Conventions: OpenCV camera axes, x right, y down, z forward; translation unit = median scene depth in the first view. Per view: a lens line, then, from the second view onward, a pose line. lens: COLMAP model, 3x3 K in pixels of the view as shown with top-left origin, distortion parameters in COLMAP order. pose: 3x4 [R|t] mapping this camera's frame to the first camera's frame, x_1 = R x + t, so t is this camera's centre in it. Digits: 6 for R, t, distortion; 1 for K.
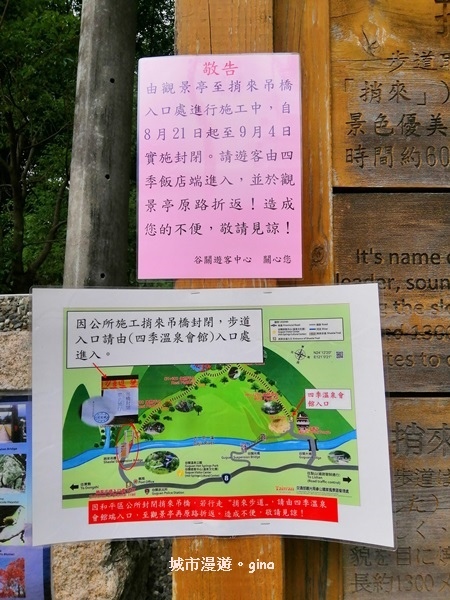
lens RADIAL K [[448.7, 0, 223.4], [0, 448.7, 297.6], [0, 0, 1]] dist [0.030540, -0.051914]
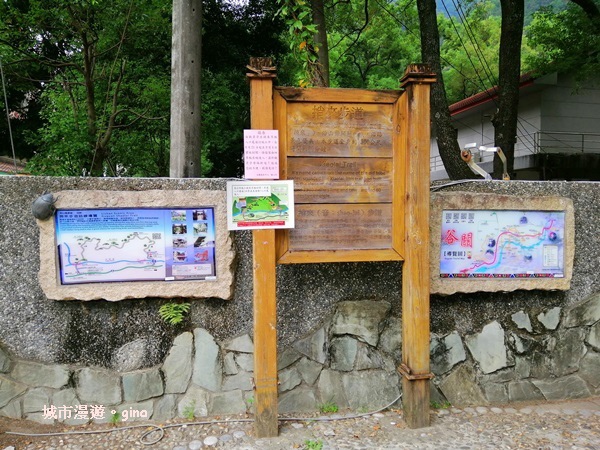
lens RADIAL K [[448.7, 0, 297.2], [0, 448.7, 228.7], [0, 0, 1]] dist [0.030540, -0.051914]
pose [[0.988289, -0.015297, 0.151825, -0.331312], [-0.008614, 0.987783, 0.155597, -0.235305], [-0.152350, -0.155083, 0.976083, -3.402735]]
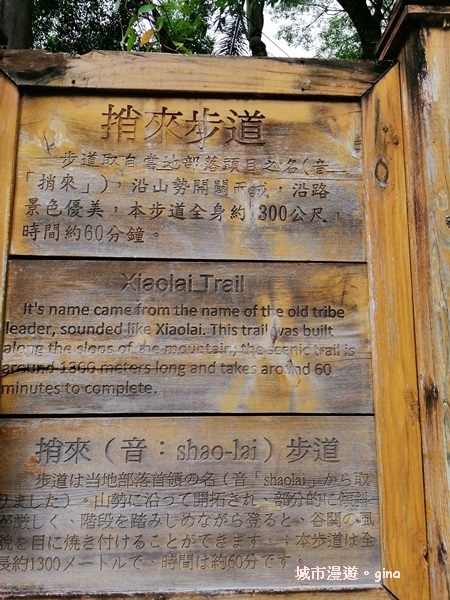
lens RADIAL K [[448.7, 0, 222.1], [0, 448.7, 299.9], [0, 0, 1]] dist [0.030540, -0.051914]
pose [[0.998654, 0.008428, 0.051178, 0.815767], [-0.005916, 0.998780, -0.049031, -0.057109], [-0.051528, 0.048662, 0.997485, -0.332978]]
